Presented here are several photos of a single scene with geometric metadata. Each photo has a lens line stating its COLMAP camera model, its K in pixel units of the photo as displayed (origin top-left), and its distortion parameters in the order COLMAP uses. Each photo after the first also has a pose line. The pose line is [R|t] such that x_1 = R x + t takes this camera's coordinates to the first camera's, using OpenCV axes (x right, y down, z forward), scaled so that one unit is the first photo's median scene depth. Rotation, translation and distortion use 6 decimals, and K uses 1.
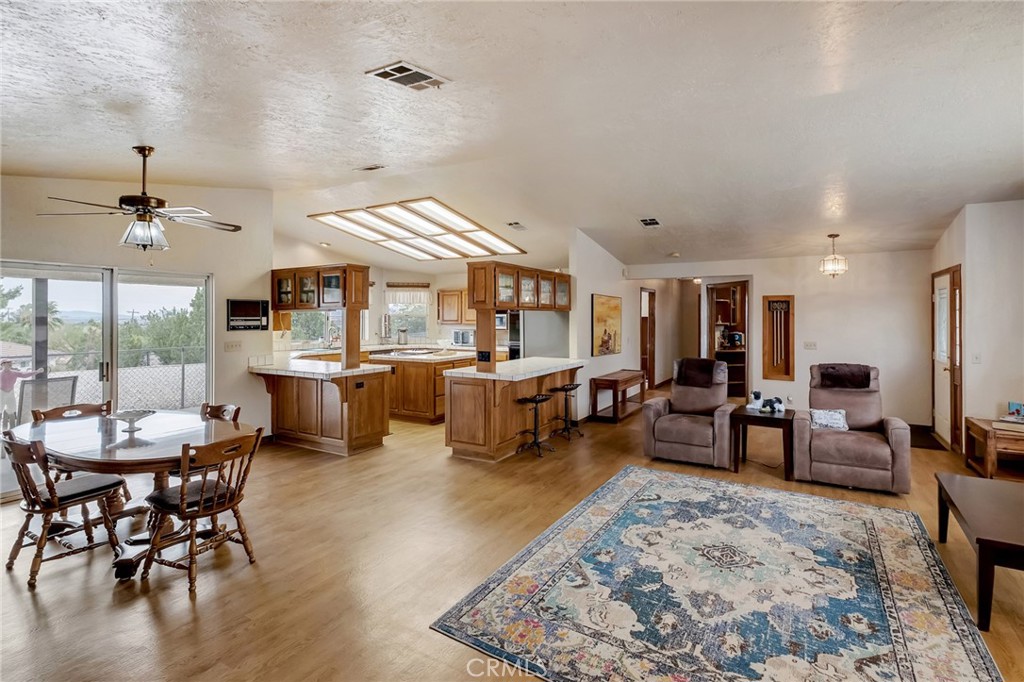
lens RADIAL K [[504.2, 0, 514.2], [0, 504.2, 315.3], [0, 0, 1]] dist [0.000077, 0.000017]
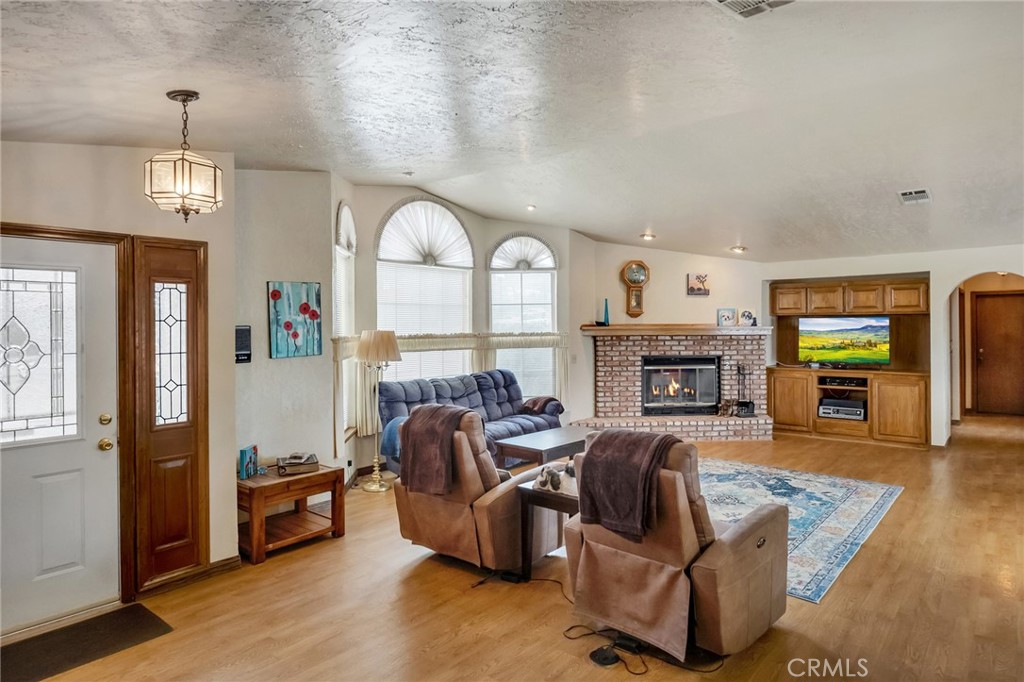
lens RADIAL K [[585.3, 0, 511.0], [0, 585.3, 324.4], [0, 0, 1]] dist [0.000863, 0.000160]
pose [[-0.983267, 0.012111, 0.181765, 0.468924], [0.011380, 0.999922, -0.005065, -0.004437], [-0.181812, -0.002912, -0.983329, 1.824503]]
